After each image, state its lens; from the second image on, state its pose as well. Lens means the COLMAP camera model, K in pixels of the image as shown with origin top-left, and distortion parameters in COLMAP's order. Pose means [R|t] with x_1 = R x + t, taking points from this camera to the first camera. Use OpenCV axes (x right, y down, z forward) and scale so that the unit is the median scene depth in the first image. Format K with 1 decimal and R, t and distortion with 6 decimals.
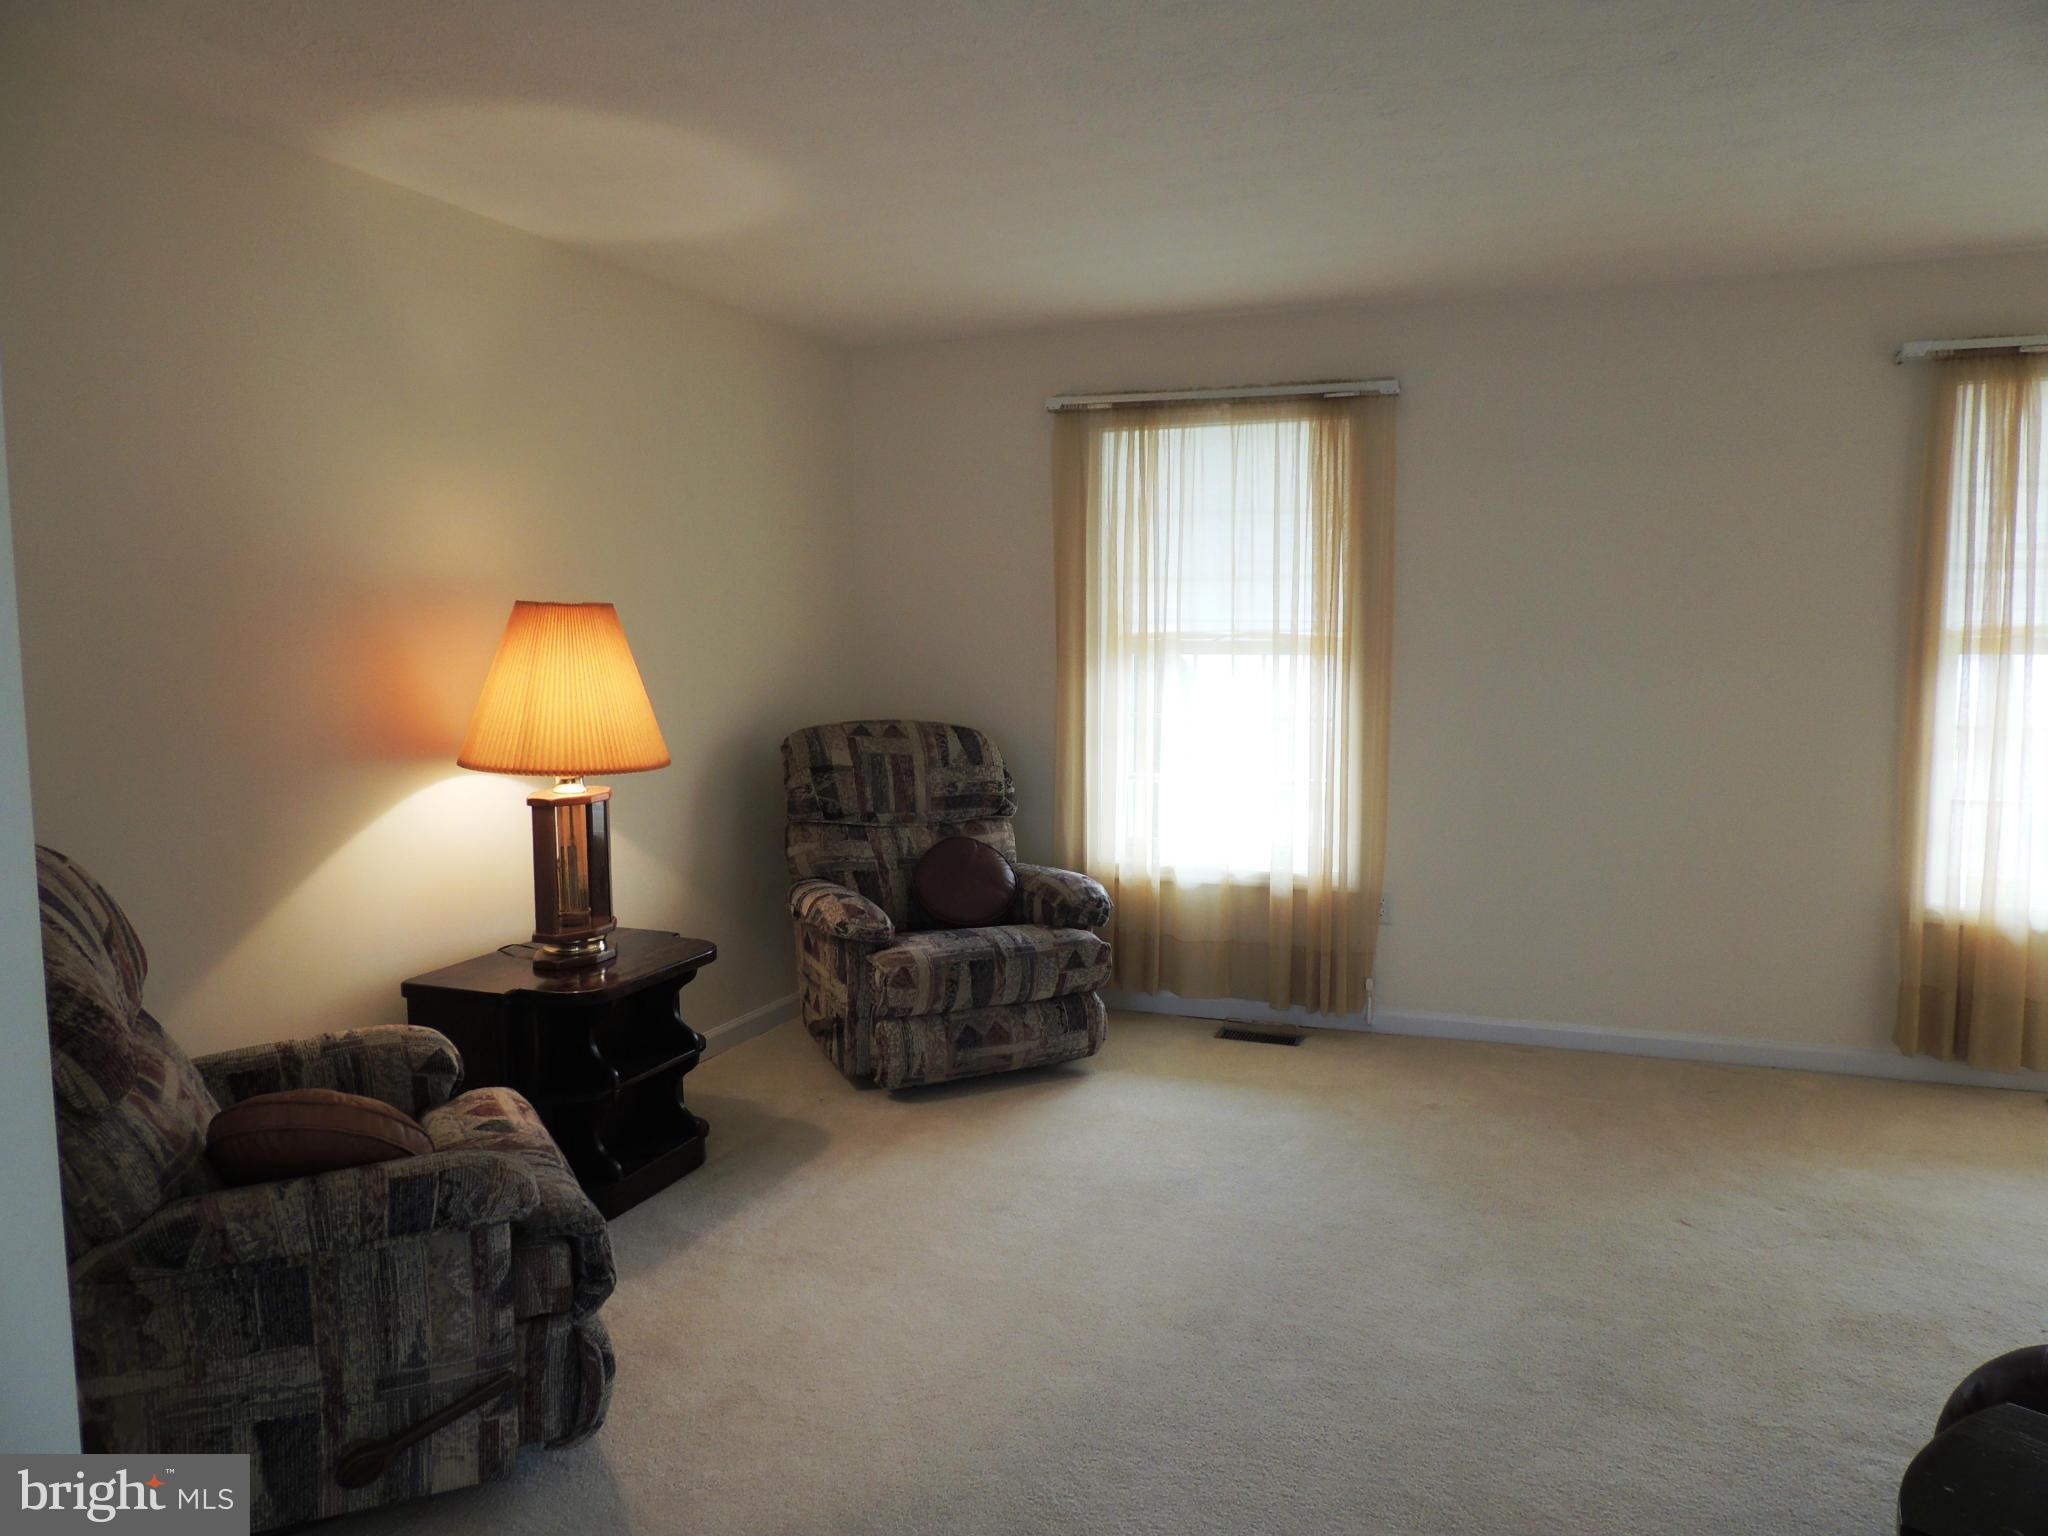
lens RADIAL K [[1437.4, 0, 1036.4], [0, 1437.4, 768.7], [0, 0, 1]] dist [-0.032551, 0.007414]
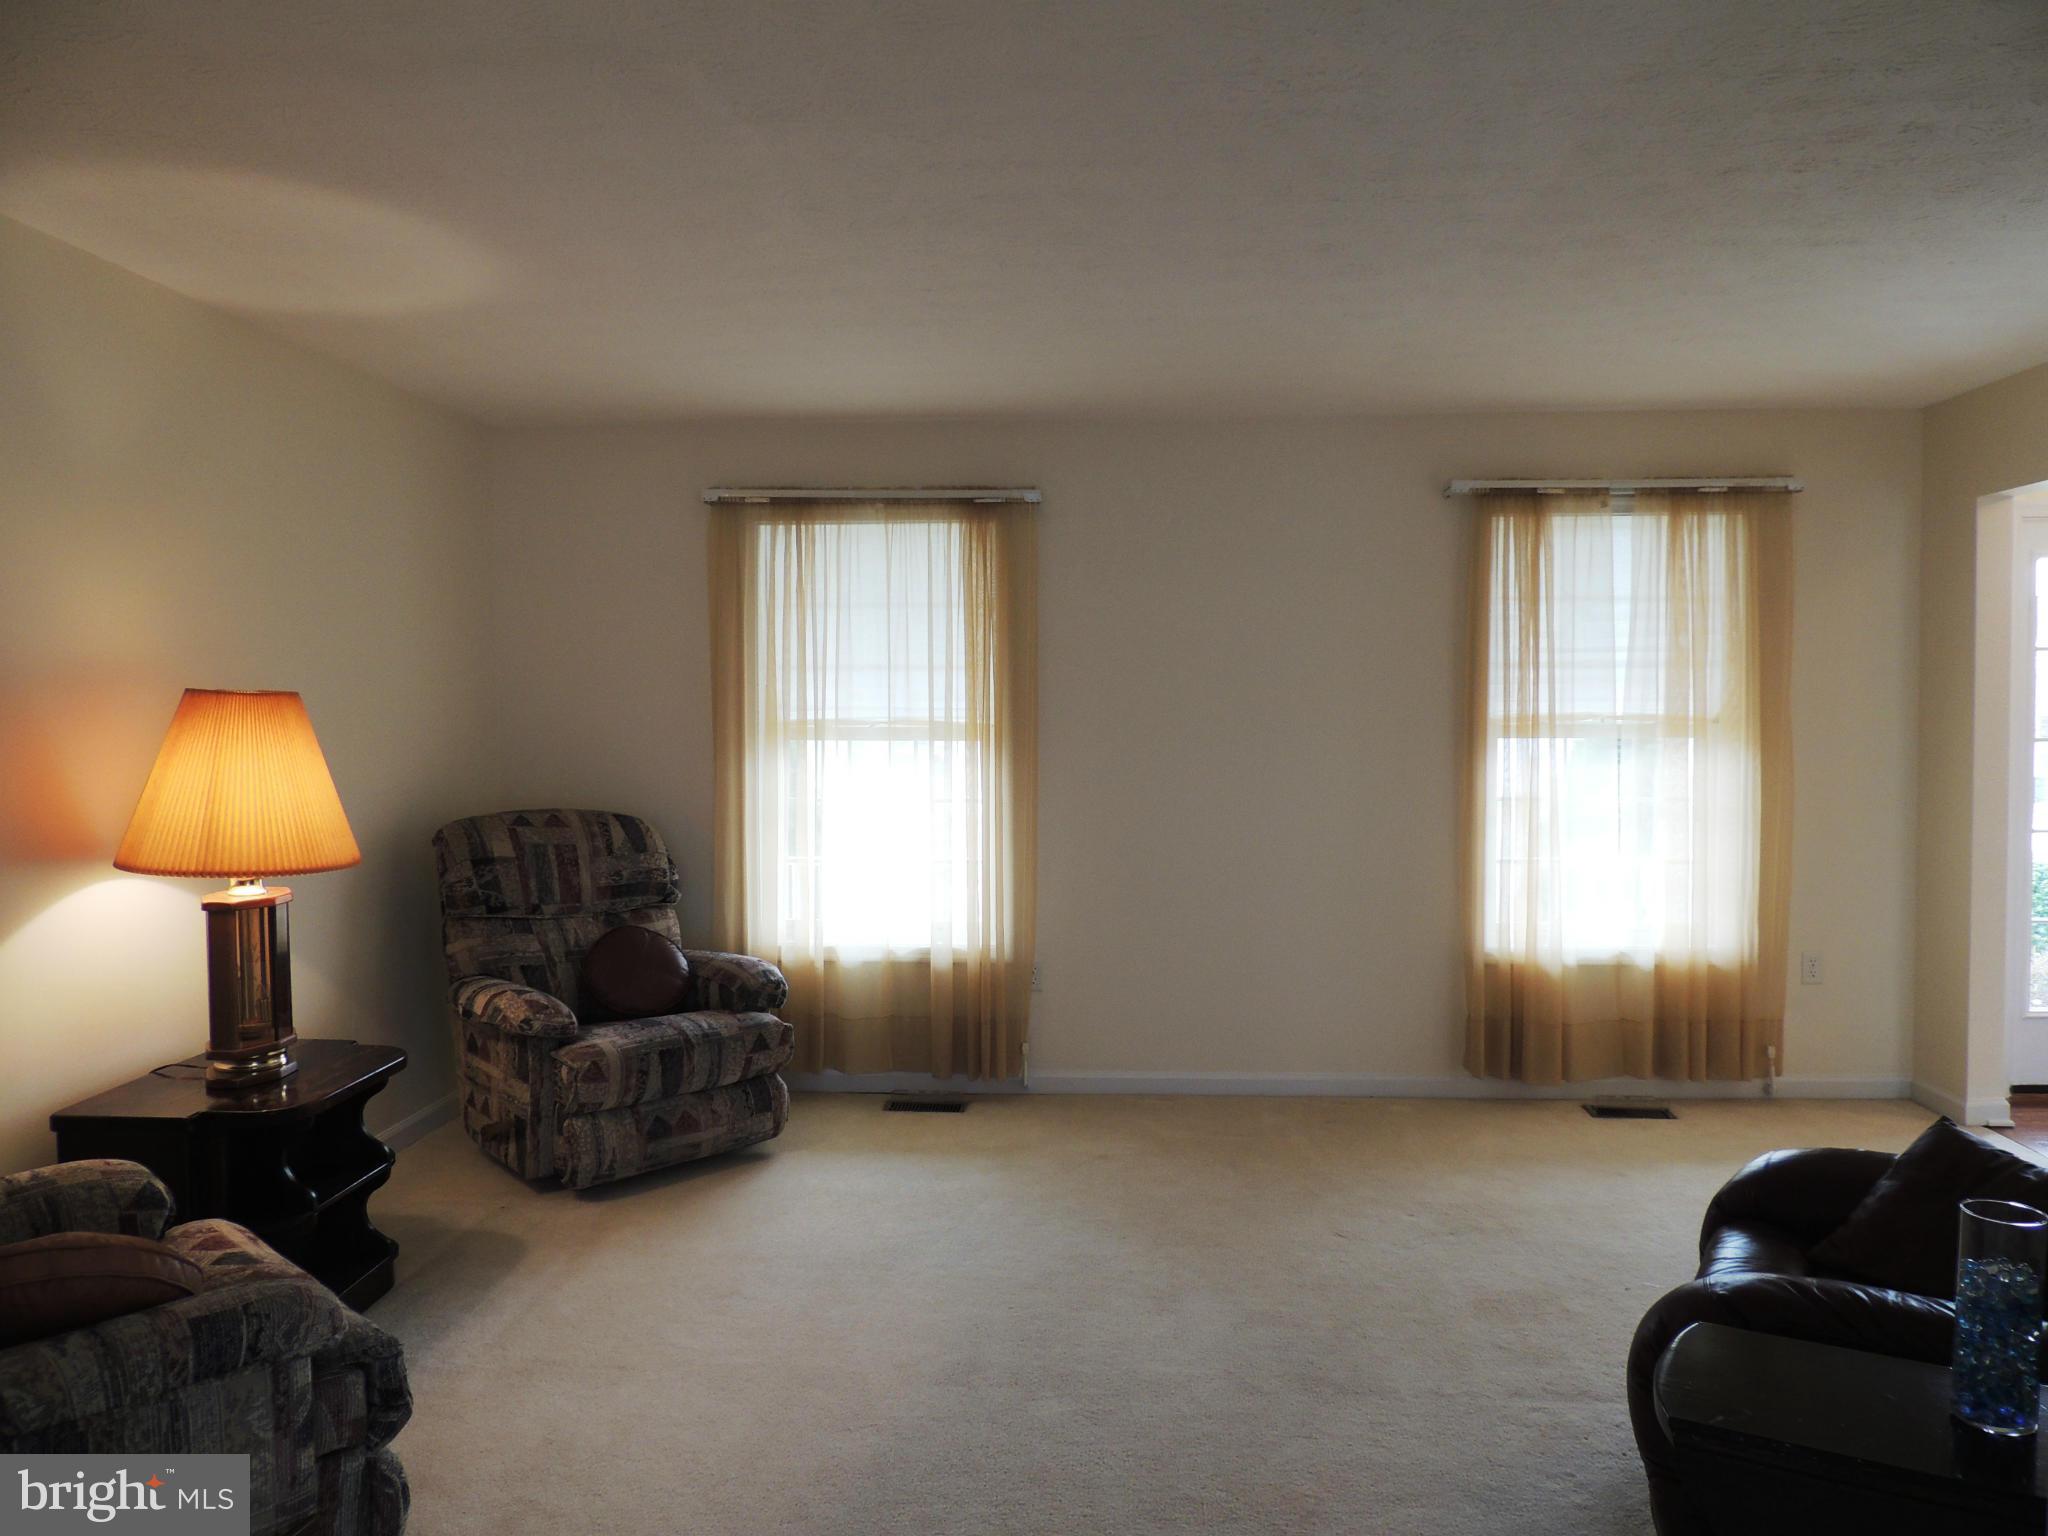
lens RADIAL K [[1437.4, 0, 1029.9], [0, 1437.4, 767.8], [0, 0, 1]] dist [-0.032551, 0.007414]
pose [[0.951382, -0.009826, 0.307858, -0.105120], [0.026629, 0.998373, -0.050427, -0.004689], [-0.306861, 0.056174, 0.950095, -0.031205]]
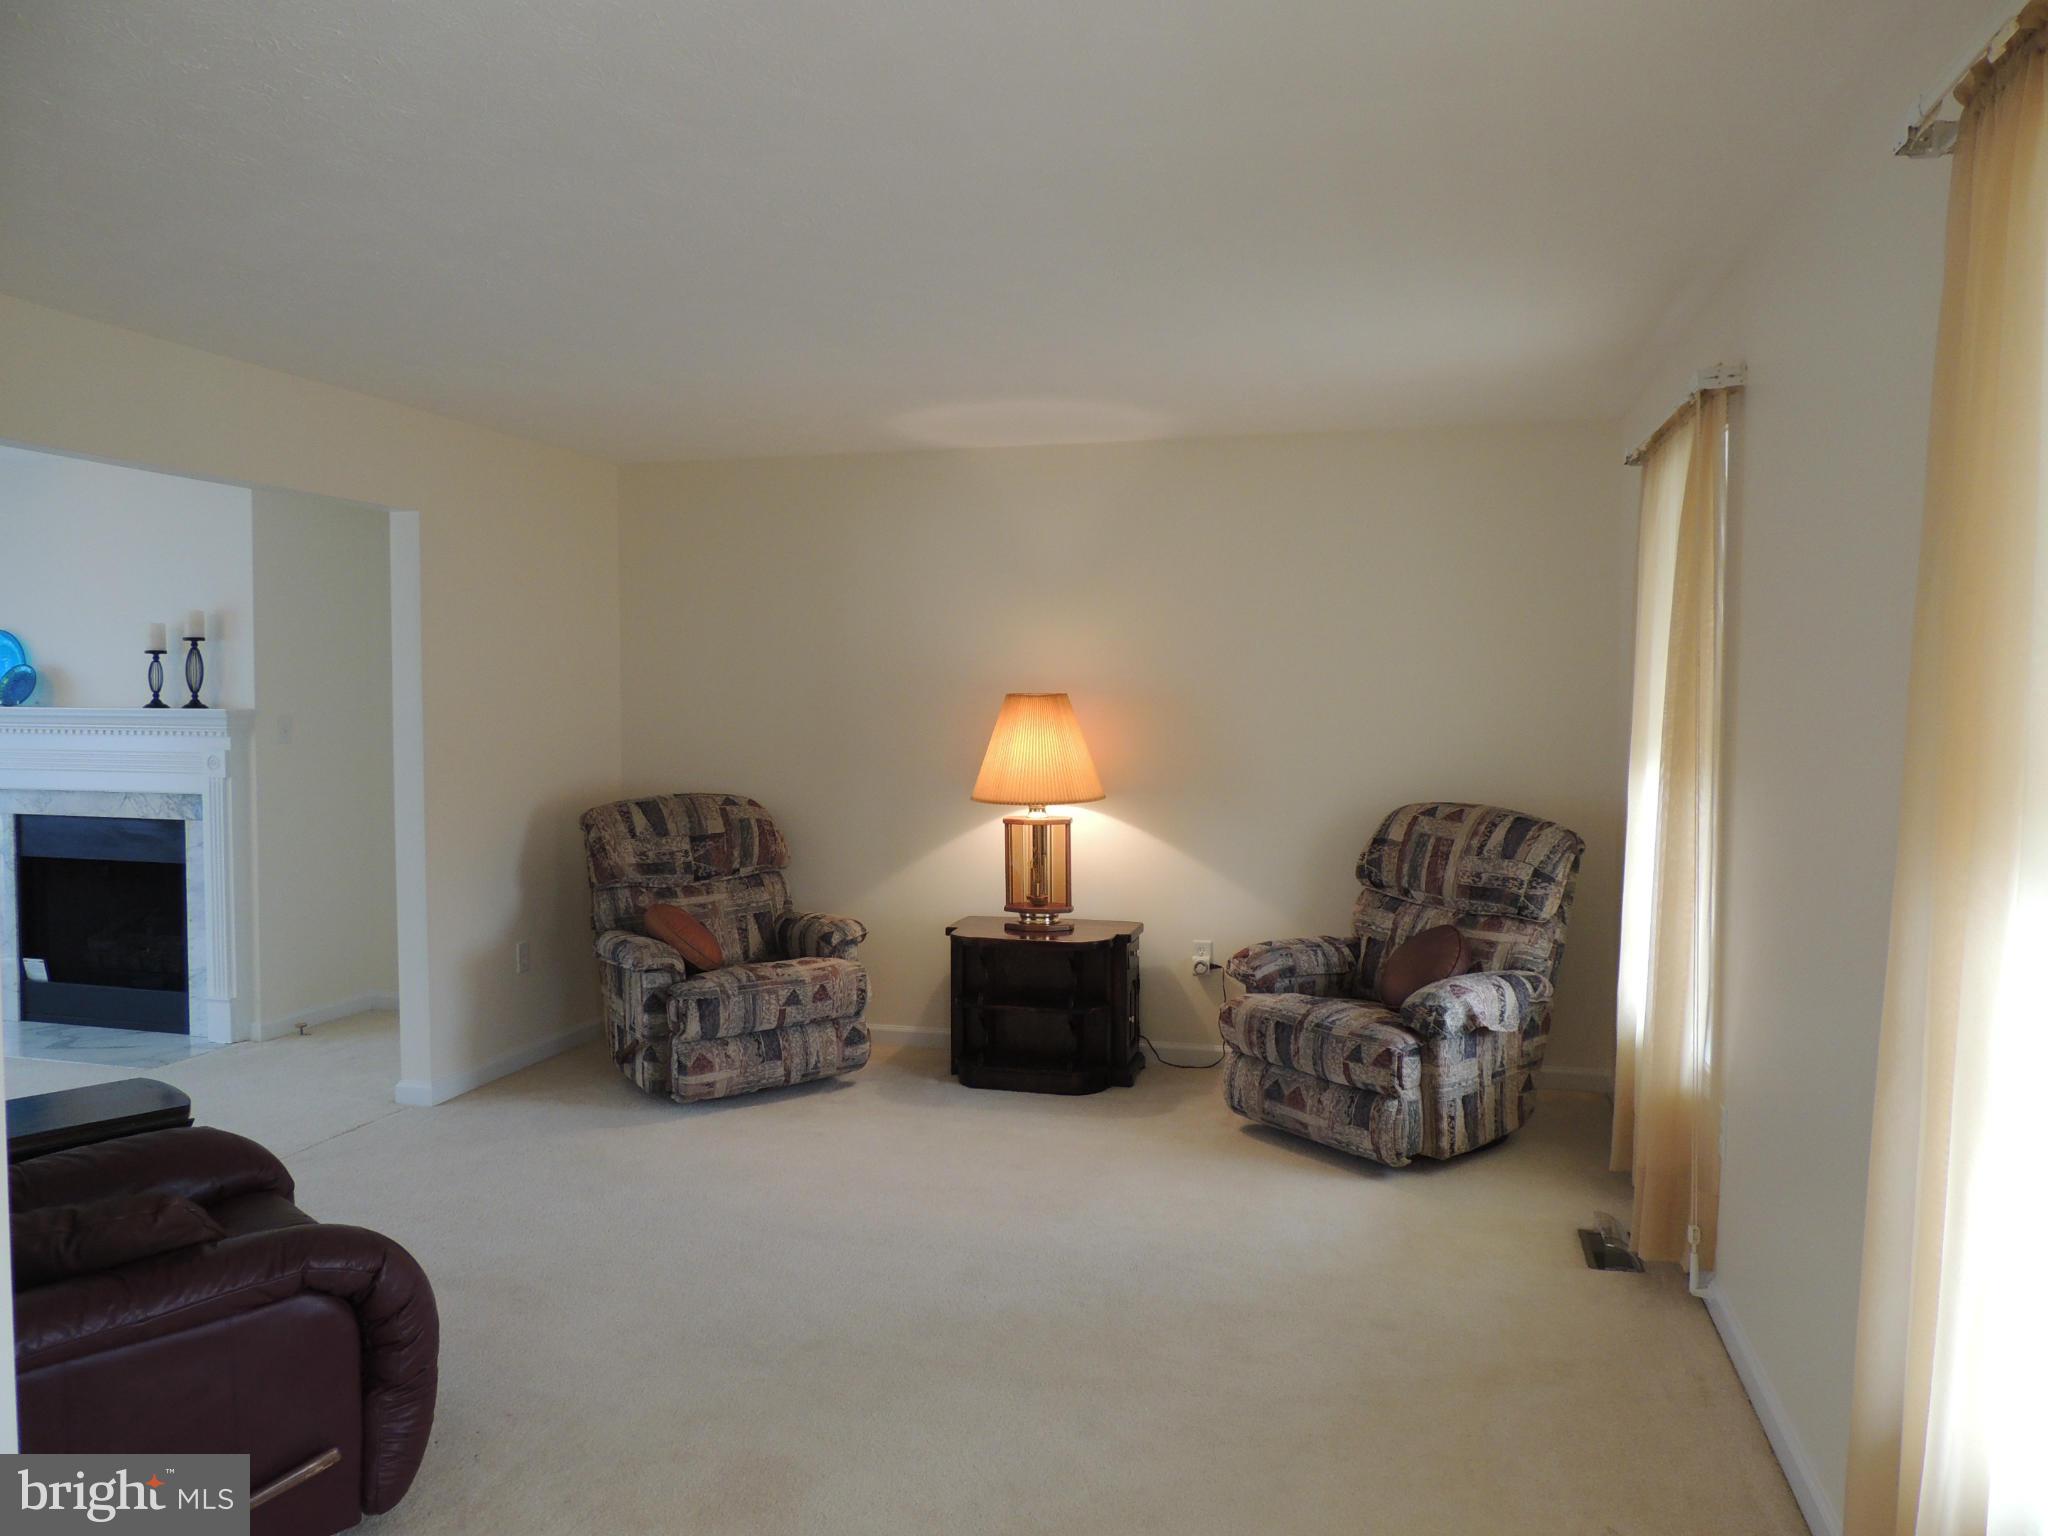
lens RADIAL K [[1437.4, 0, 1012.0], [0, 1437.4, 770.8], [0, 0, 1]] dist [-0.032551, 0.007414]
pose [[0.100336, 0.048665, -0.993763, 0.990487], [-0.098703, 0.994363, 0.038729, -0.074220], [0.990046, 0.094202, 0.104574, 0.669128]]
